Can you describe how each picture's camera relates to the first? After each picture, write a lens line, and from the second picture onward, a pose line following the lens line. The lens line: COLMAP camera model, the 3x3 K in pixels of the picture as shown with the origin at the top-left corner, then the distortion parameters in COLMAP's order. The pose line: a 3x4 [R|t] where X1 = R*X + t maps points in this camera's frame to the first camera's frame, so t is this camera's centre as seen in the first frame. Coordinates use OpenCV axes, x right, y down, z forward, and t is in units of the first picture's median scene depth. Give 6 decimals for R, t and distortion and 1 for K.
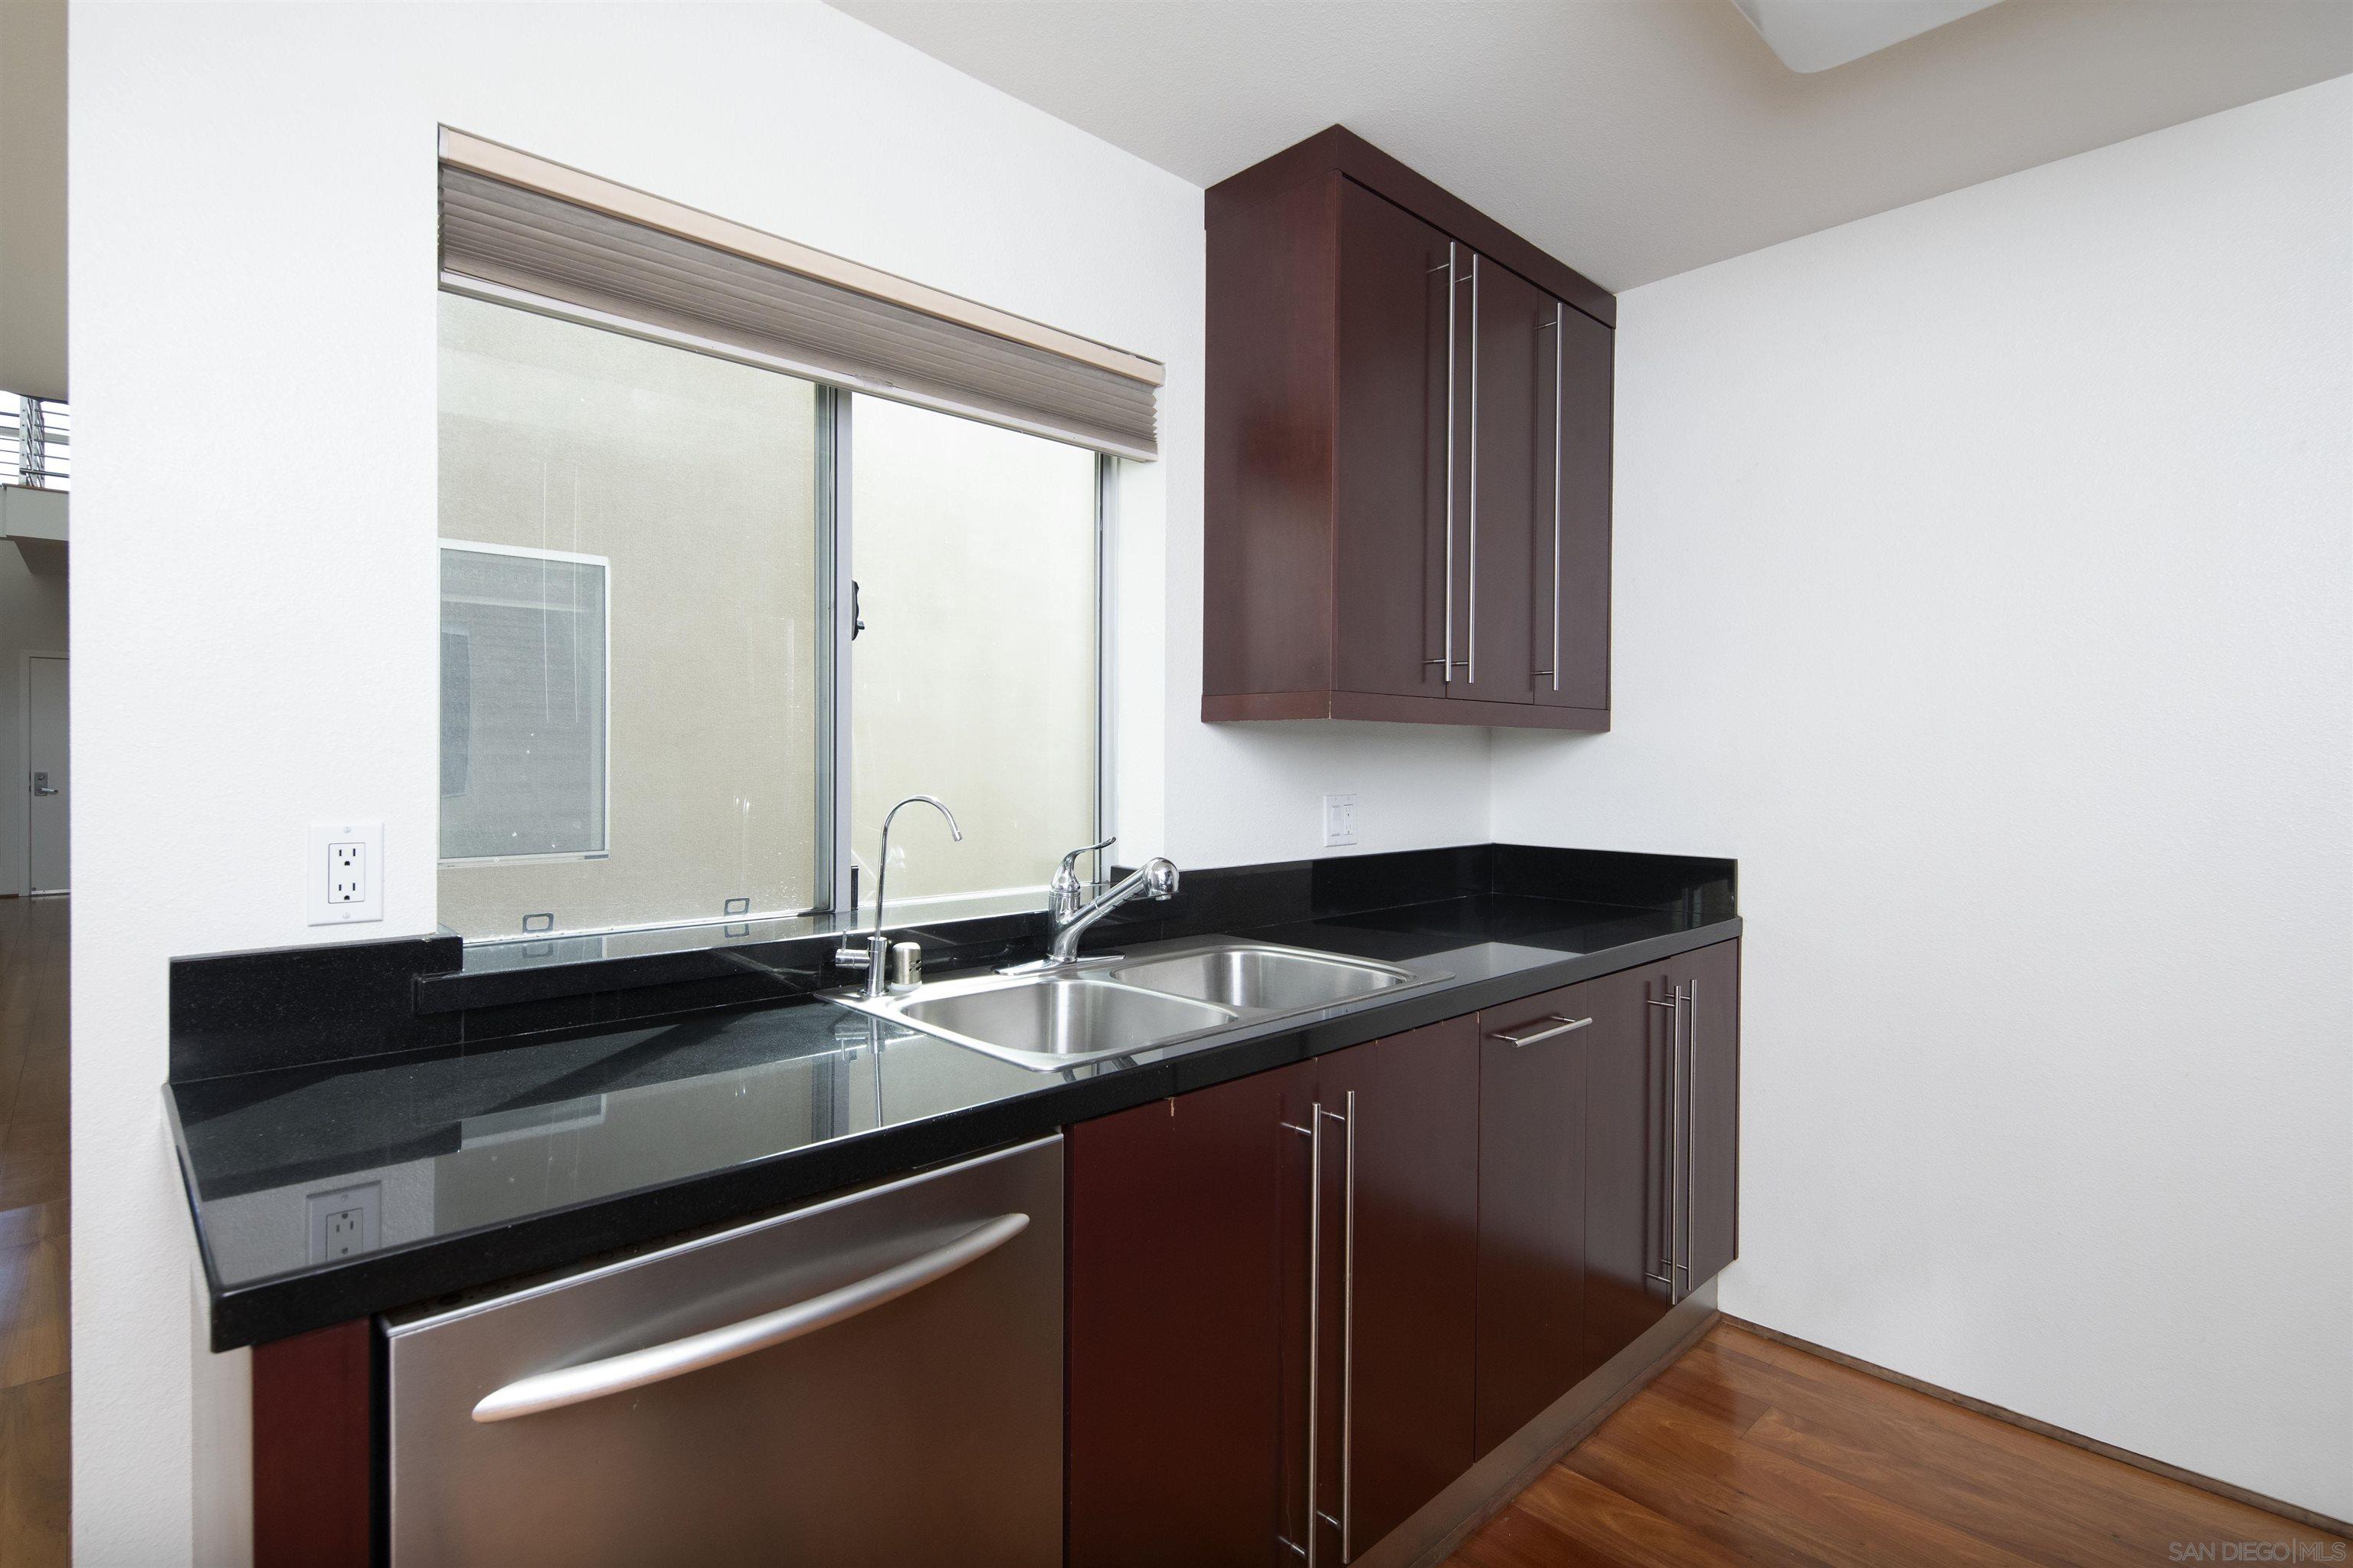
lens RADIAL K [[1137.9, 0, 1176.5], [0, 1137.9, 760.0], [0, 0, 1]] dist [0.010989, -0.006694]
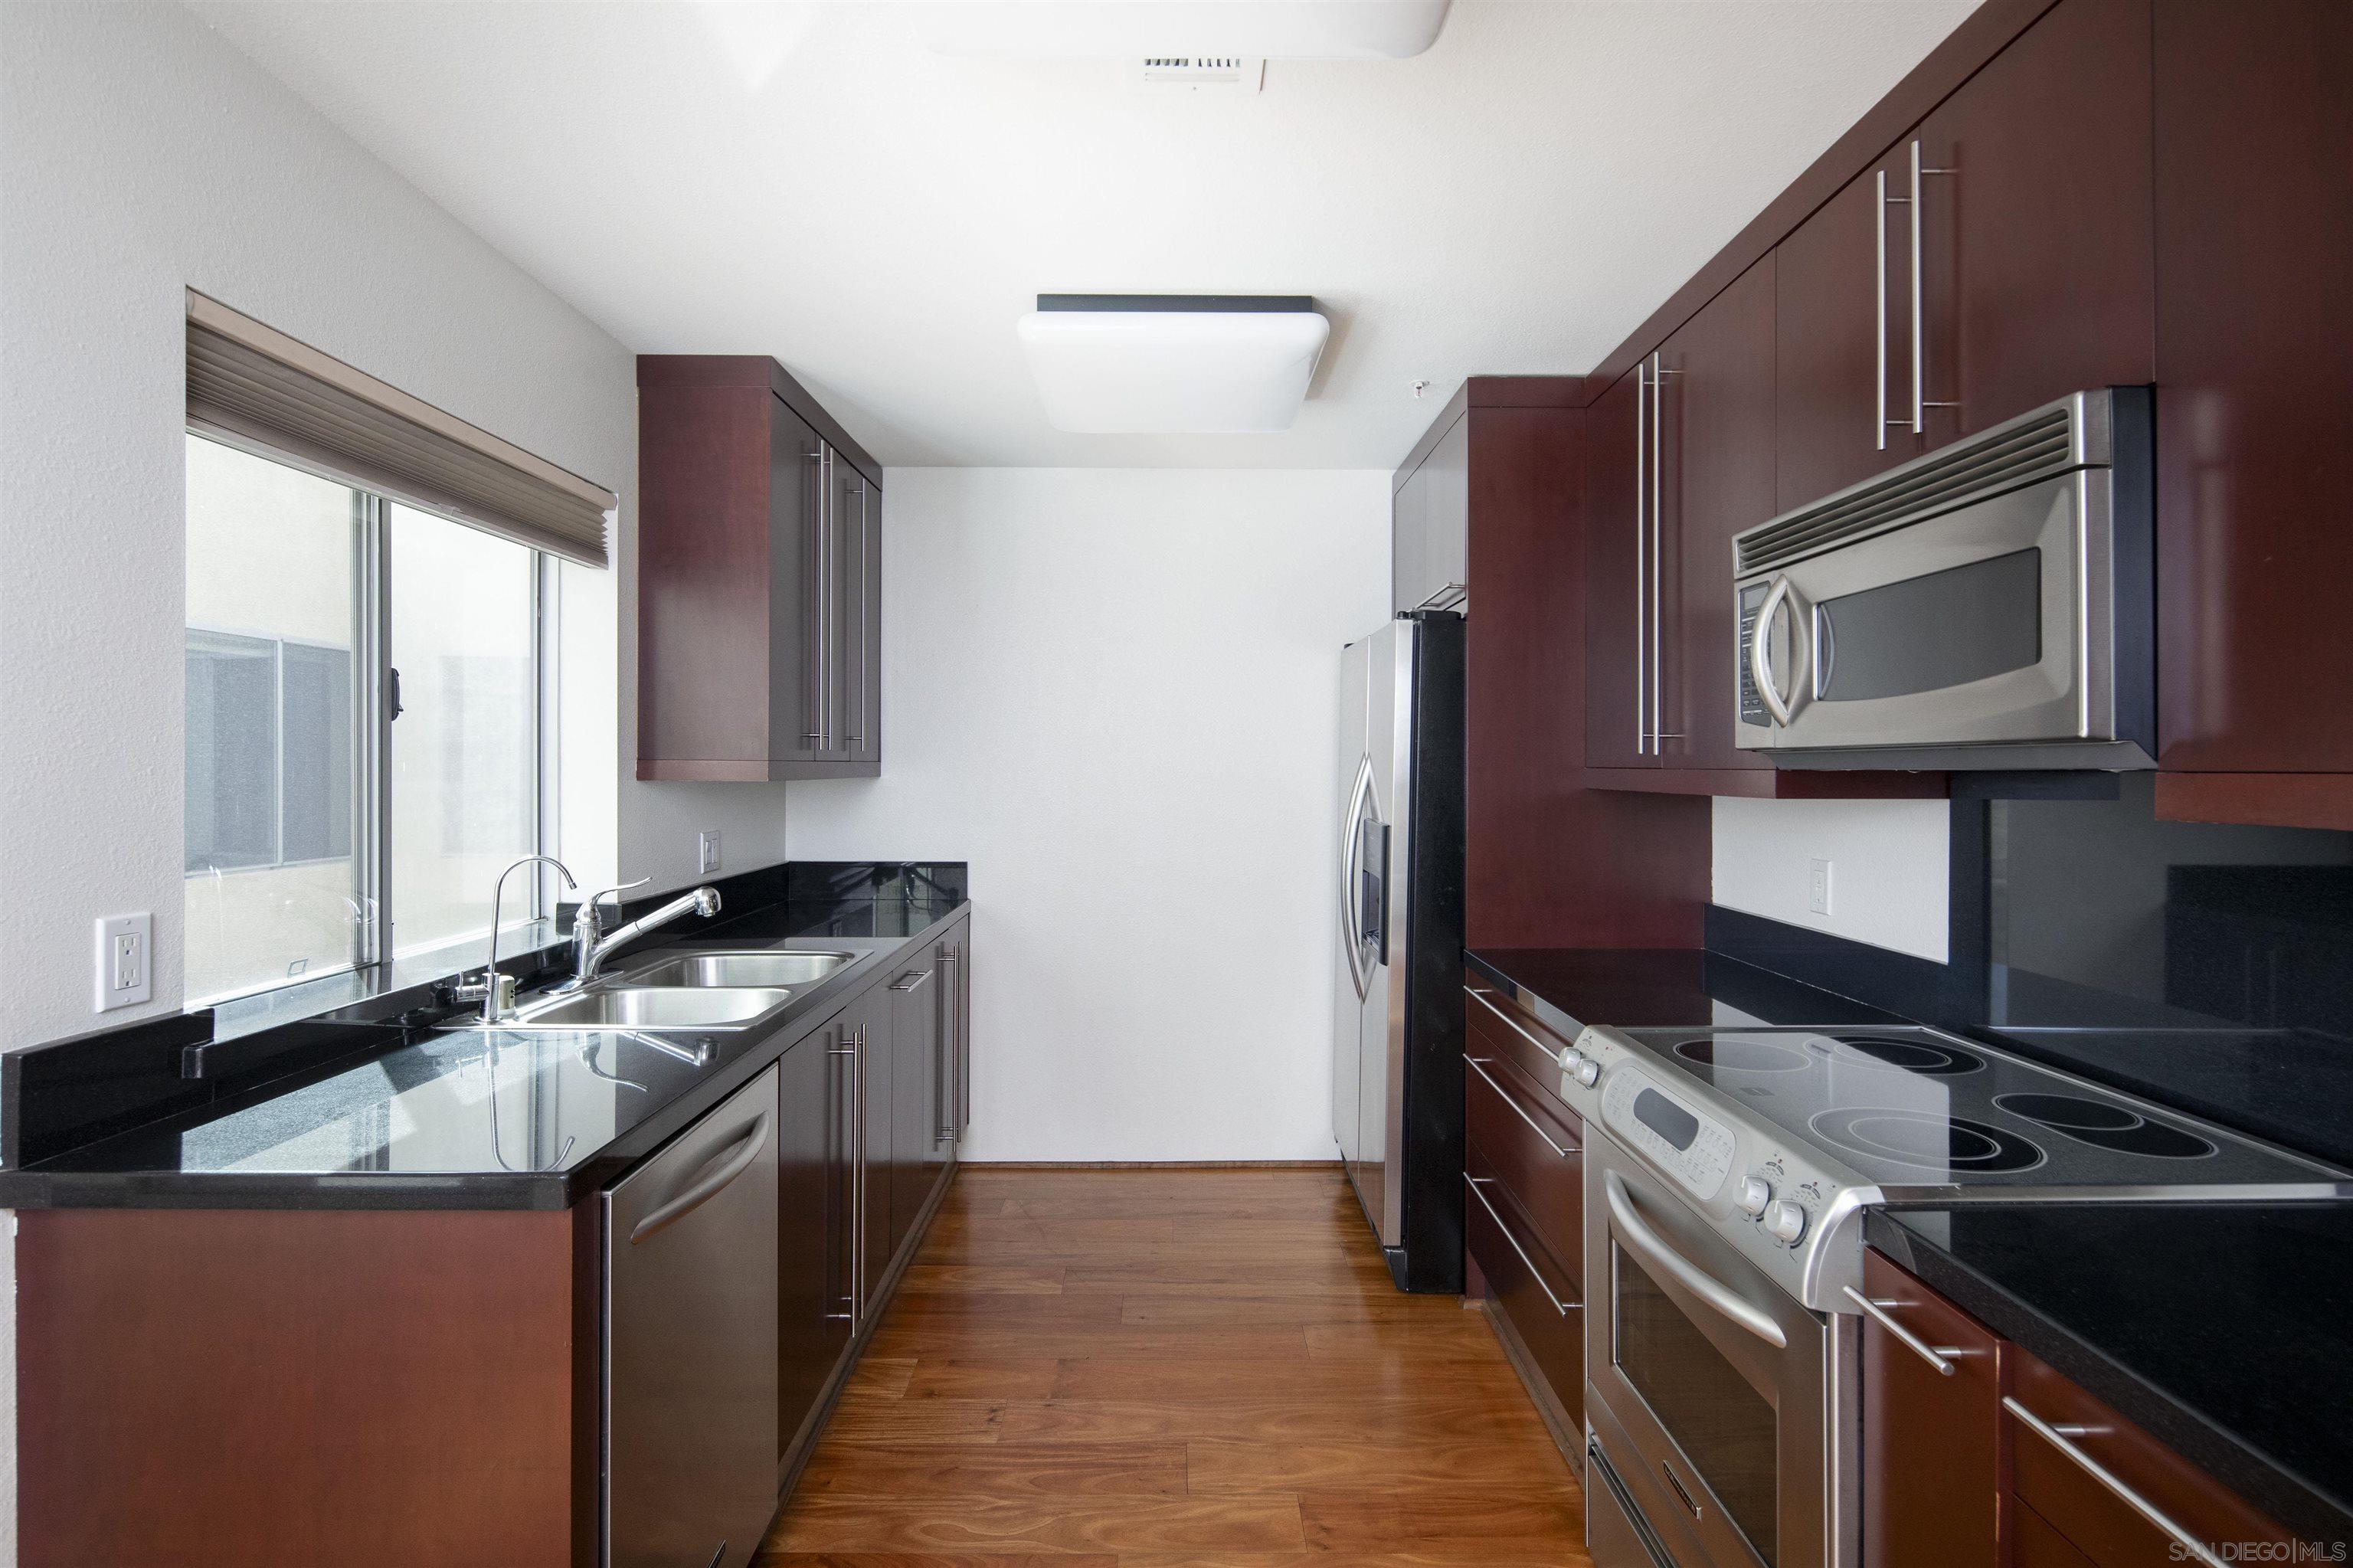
lens RADIAL K [[1137.9, 0, 1176.5], [0, 1137.9, 760.0], [0, 0, 1]] dist [0.010989, -0.006694]
pose [[0.690028, -0.003801, 0.723772, -0.486529], [0.007188, 0.999973, -0.001600, -0.051077], [-0.723747, 0.006306, 0.690037, -0.293329]]
